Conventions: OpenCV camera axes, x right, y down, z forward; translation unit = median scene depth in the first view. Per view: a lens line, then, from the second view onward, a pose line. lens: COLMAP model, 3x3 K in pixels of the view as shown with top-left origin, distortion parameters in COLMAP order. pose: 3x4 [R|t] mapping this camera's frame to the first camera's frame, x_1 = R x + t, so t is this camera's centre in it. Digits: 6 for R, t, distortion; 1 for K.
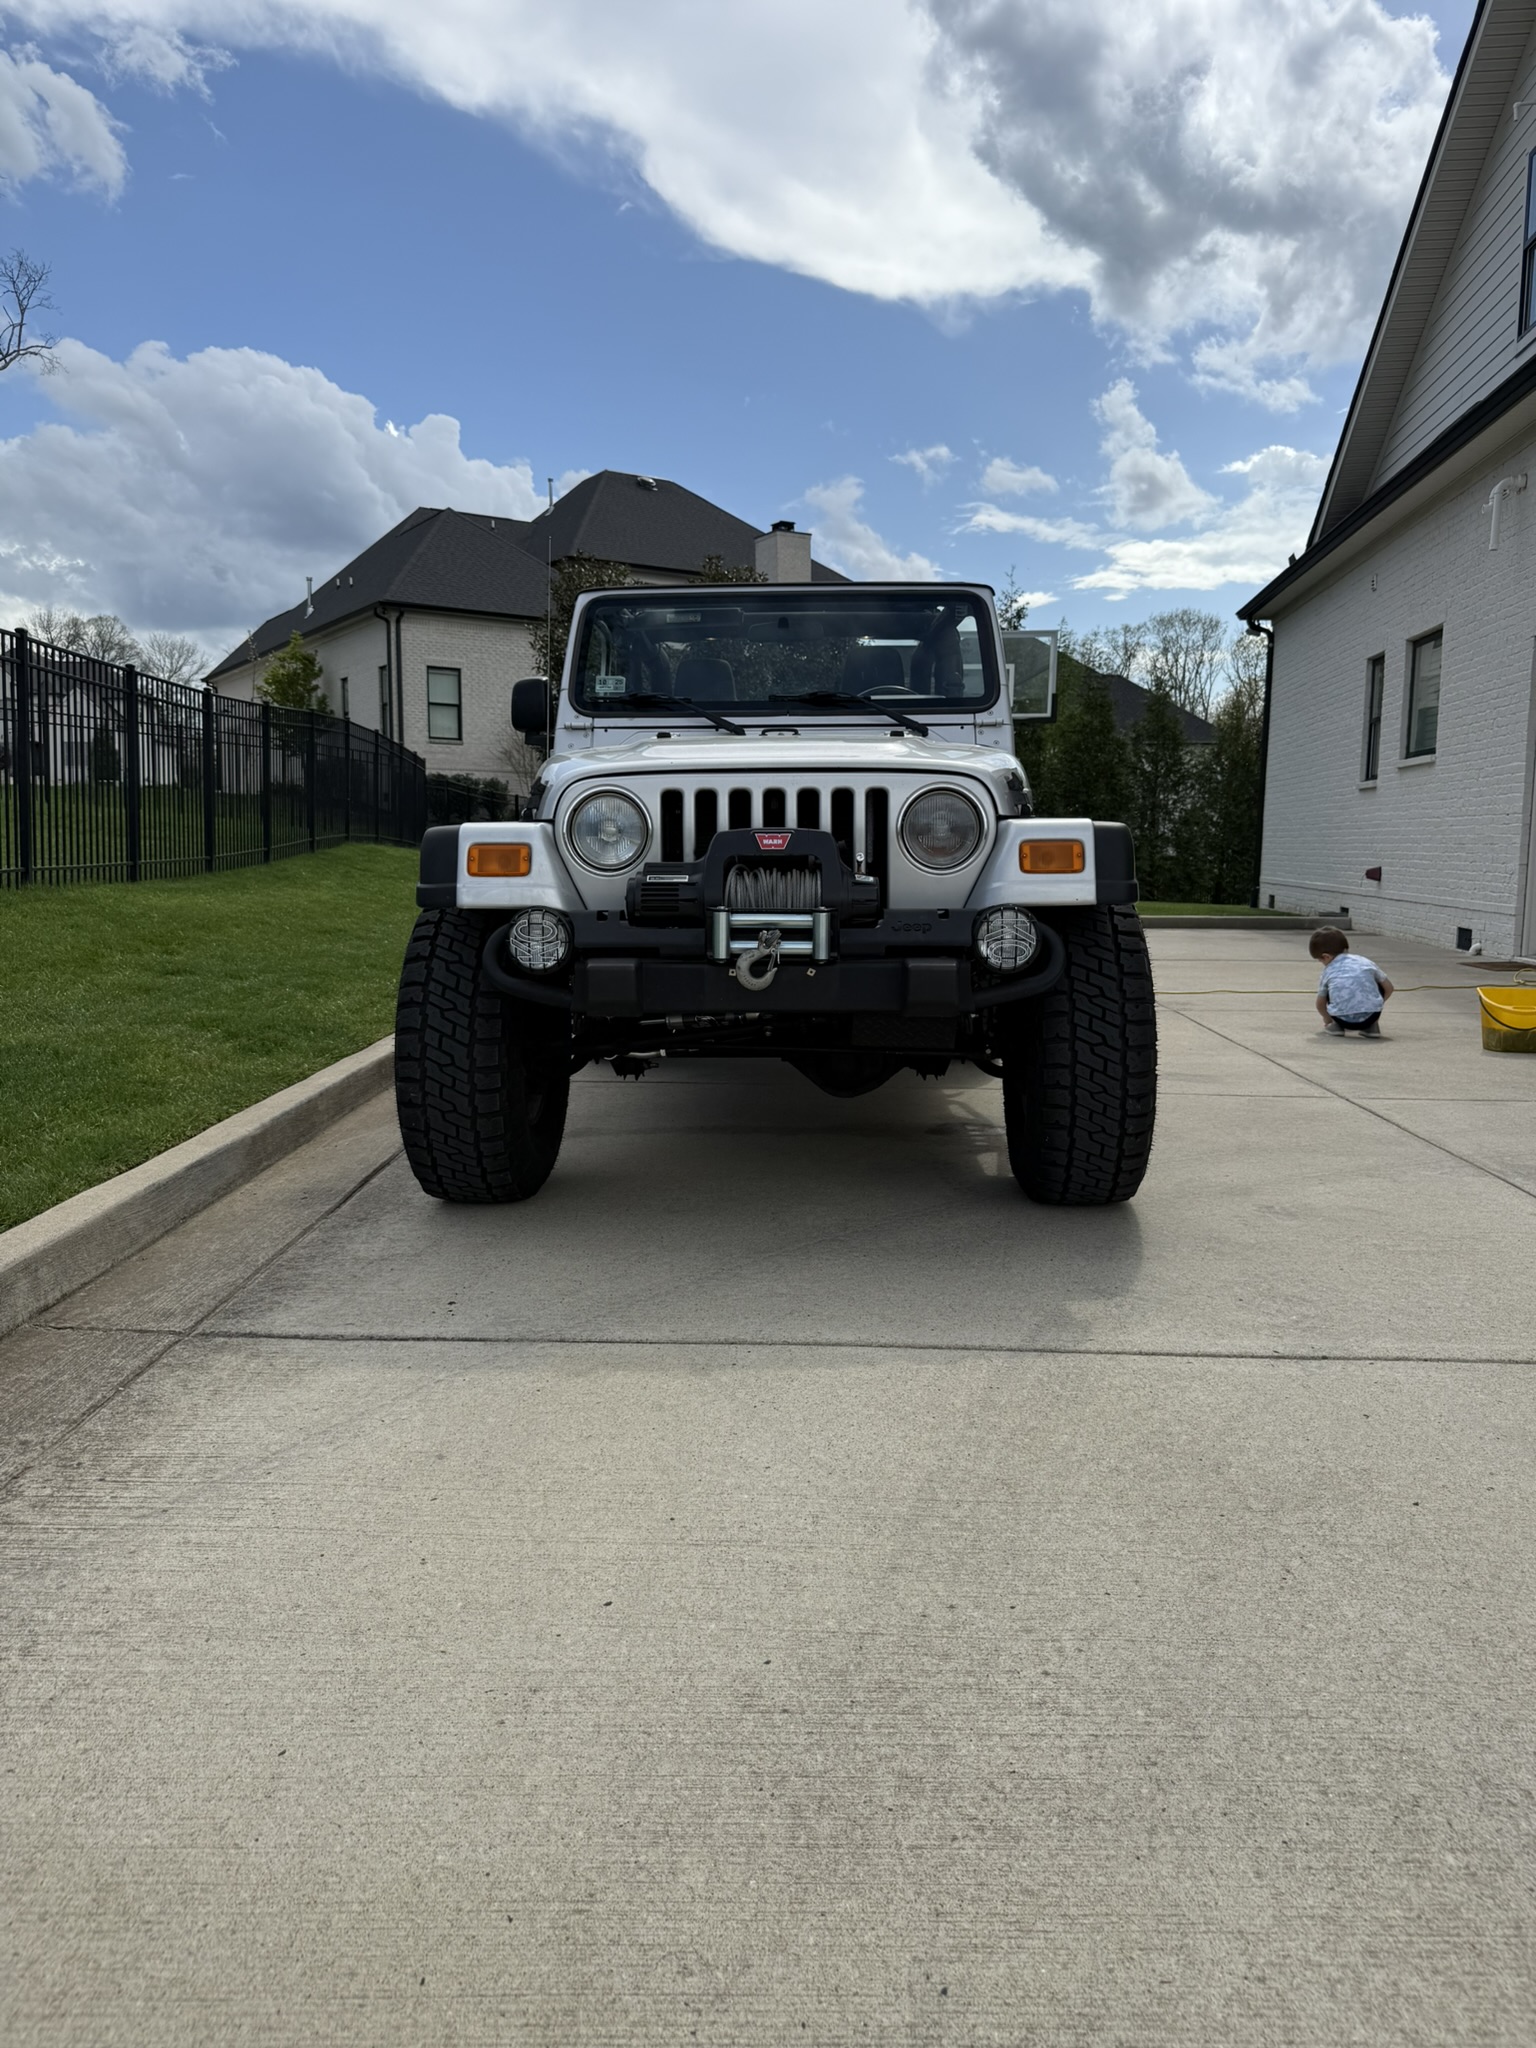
lens RADIAL K [[1528.4, 0, 768.0], [0, 1528.4, 1024.0], [0, 0, 1]] dist [0.230357, -0.476066]
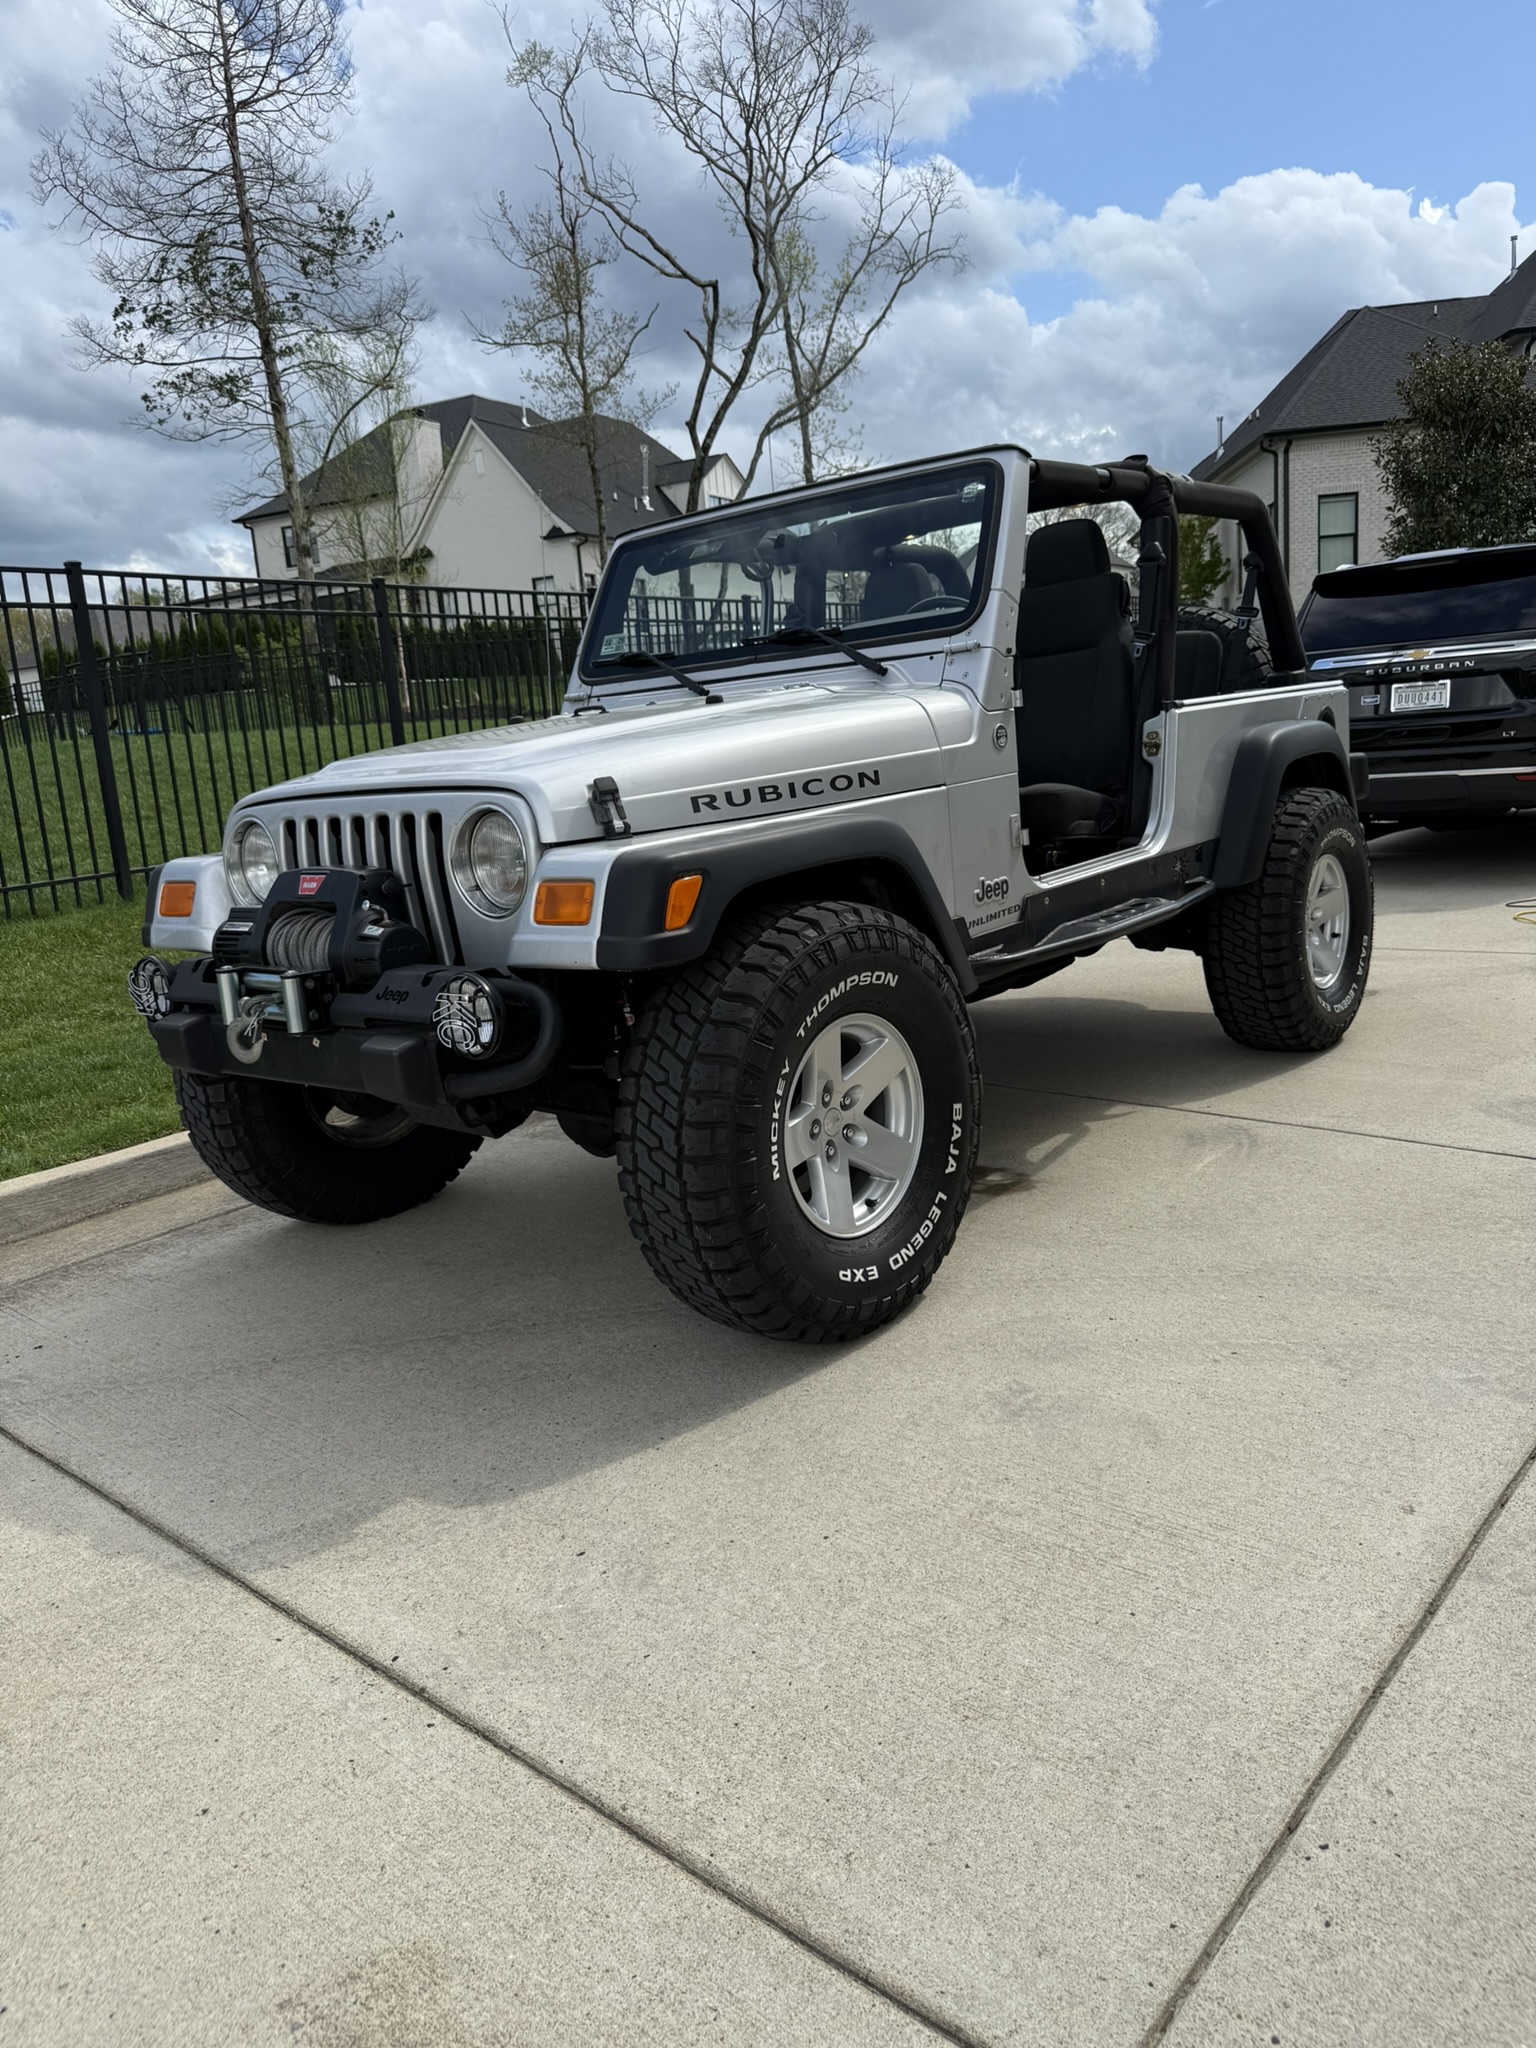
lens RADIAL K [[1452.9, 0, 768.0], [0, 1452.9, 1024.0], [0, 0, 1]] dist [0.034903, -0.036633]
pose [[0.771967, 0.065902, -0.632237, 0.528485], [0.012328, 0.992872, 0.118546, -0.098020], [0.635543, -0.099308, 0.765652, 0.378889]]
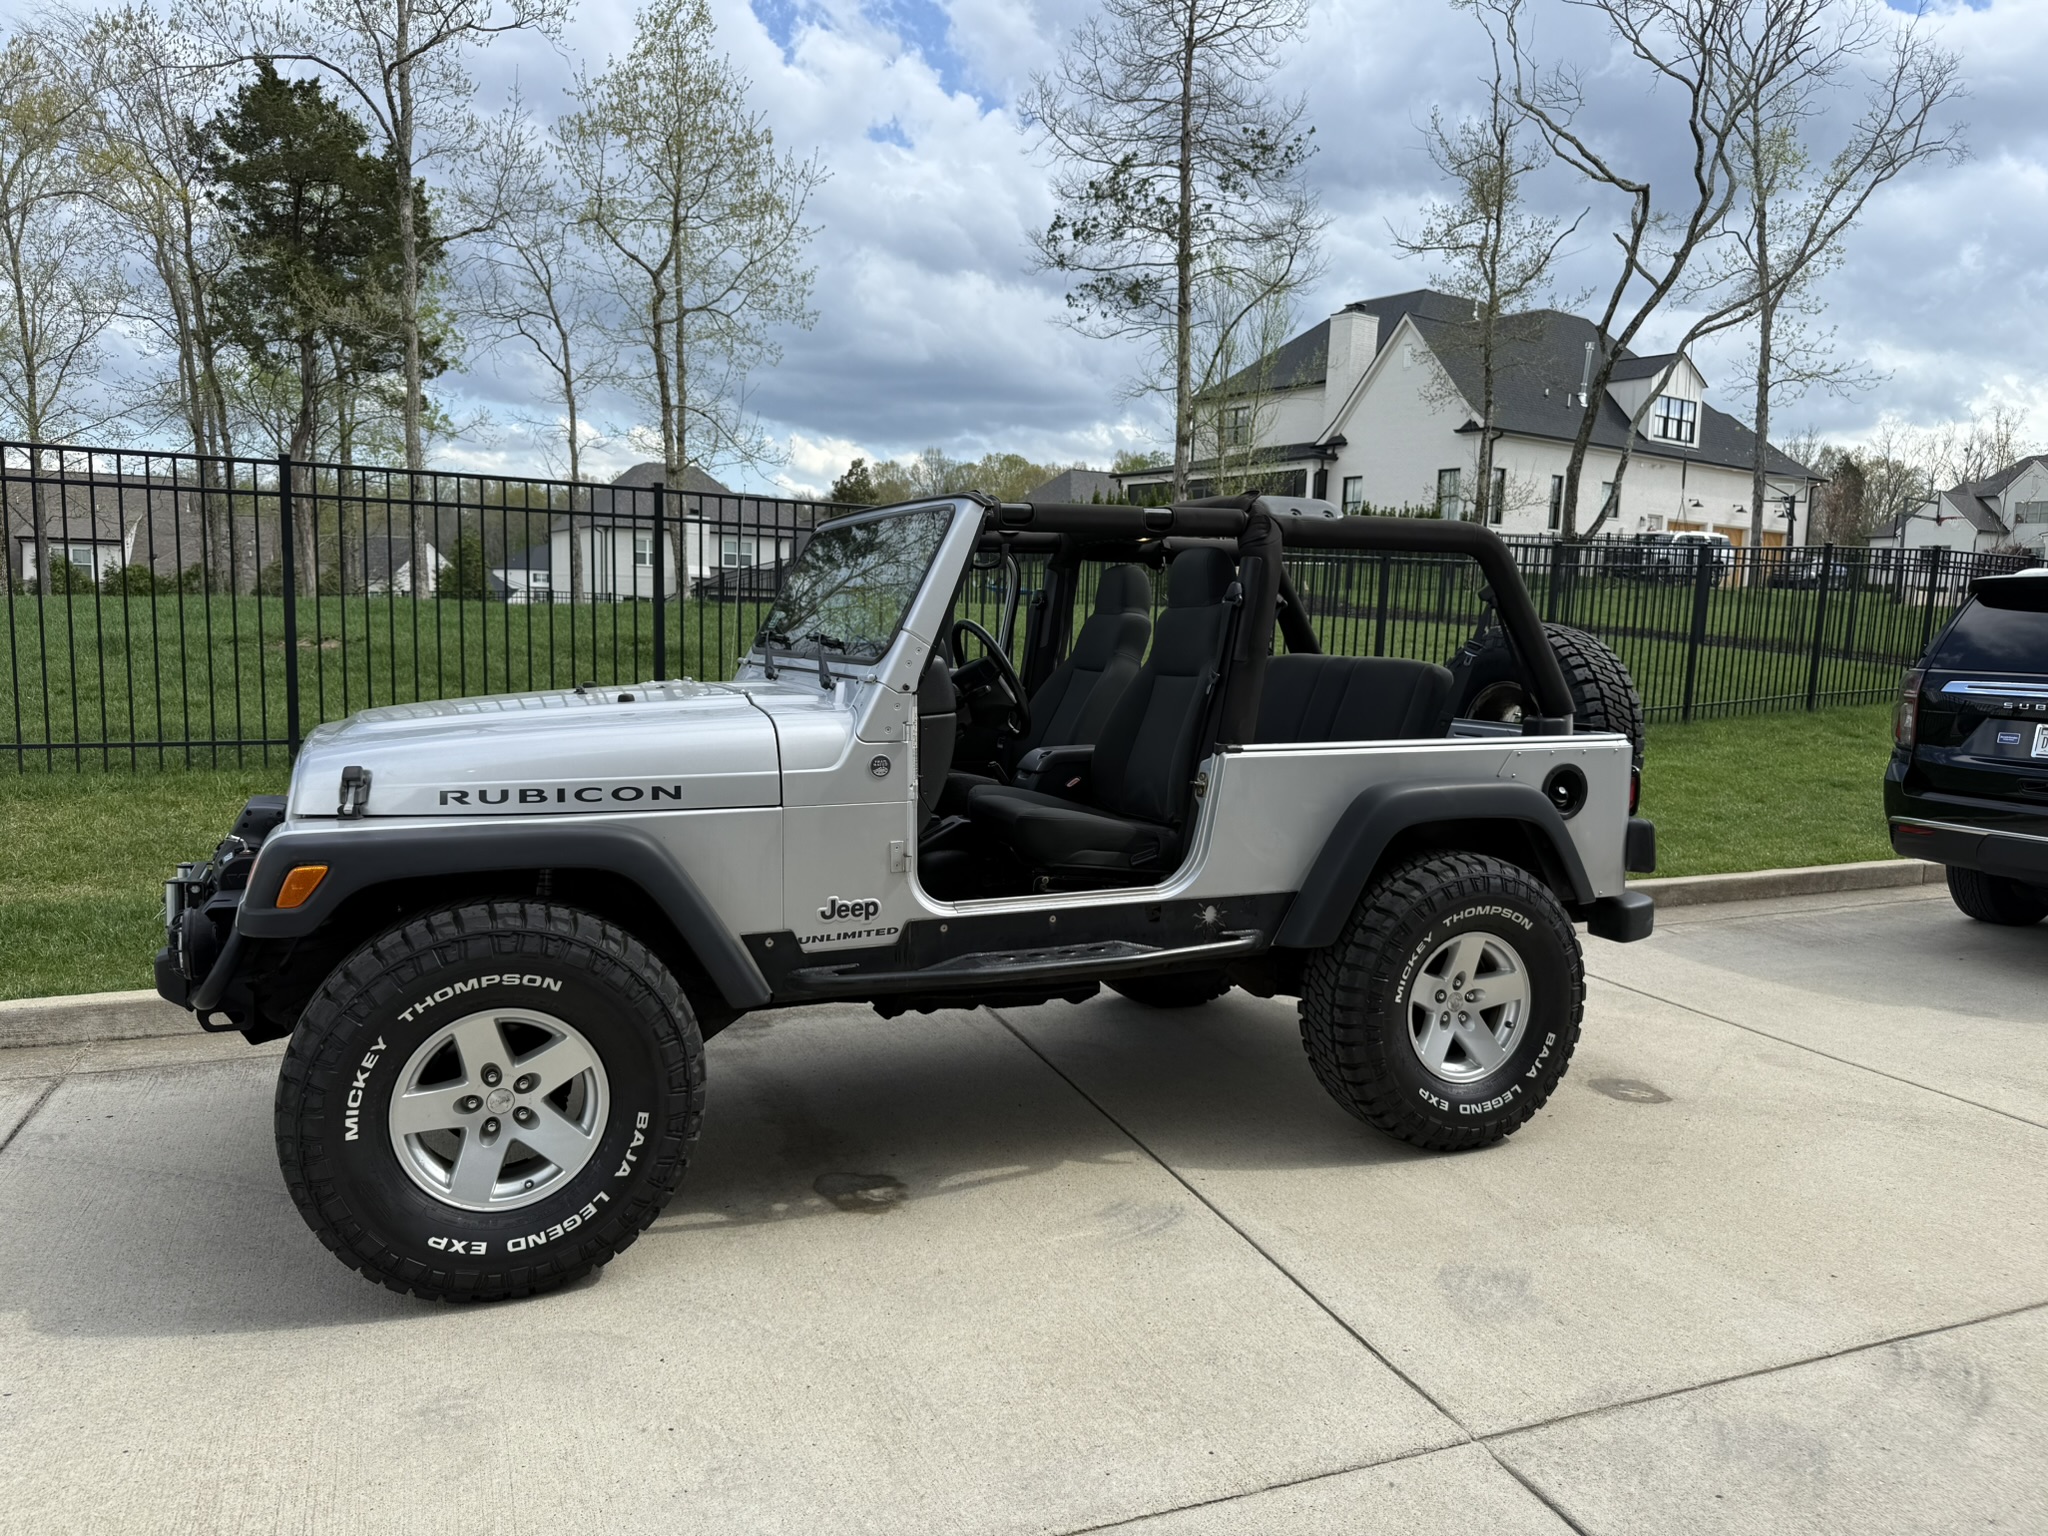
lens RADIAL K [[1439.0, 0, 1024.0], [0, 1439.0, 768.0], [0, 0, 1]] dist [0.108383, -0.164371]
pose [[0.416358, 0.110106, -0.902509, 0.863126], [-0.129505, 0.989701, 0.060998, -0.210356], [0.899930, 0.091483, 0.426329, 0.783942]]
